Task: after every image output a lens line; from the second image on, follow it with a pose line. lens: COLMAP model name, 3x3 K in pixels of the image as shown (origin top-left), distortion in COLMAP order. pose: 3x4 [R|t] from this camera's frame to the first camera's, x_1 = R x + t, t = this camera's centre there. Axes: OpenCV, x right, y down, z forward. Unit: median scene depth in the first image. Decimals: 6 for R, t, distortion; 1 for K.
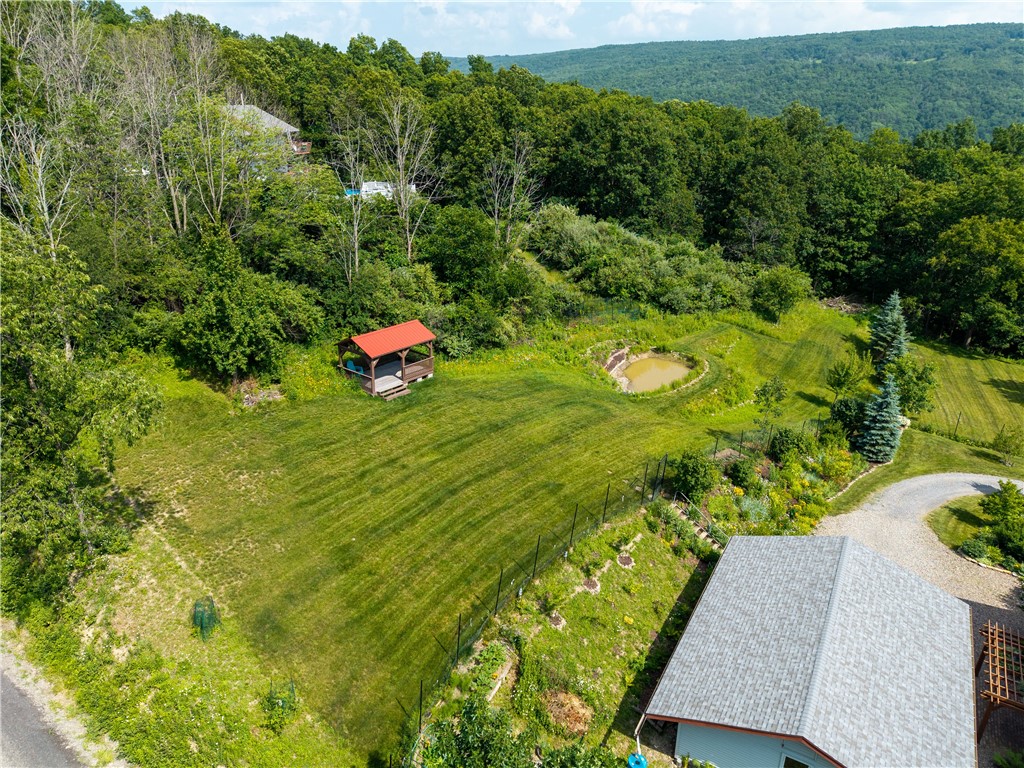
lens RADIAL K [[694.2, 0, 511.9], [0, 694.2, 381.0], [0, 0, 1]] dist [0.034708, -0.027096]
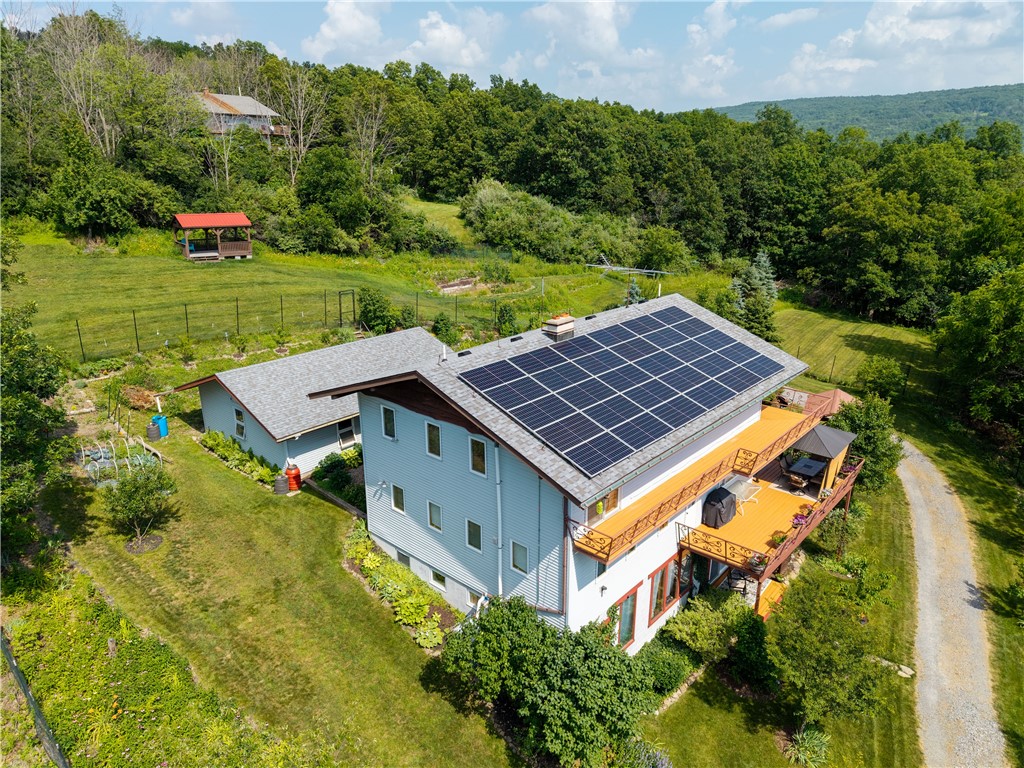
lens RADIAL K [[694.2, 0, 511.6], [0, 694.2, 385.6], [0, 0, 1]] dist [0.034708, -0.027096]
pose [[0.979255, 0.062753, -0.192670, 0.300749], [-0.076210, 0.995084, -0.063238, 0.132962], [0.187754, 0.076610, 0.979224, -0.071488]]
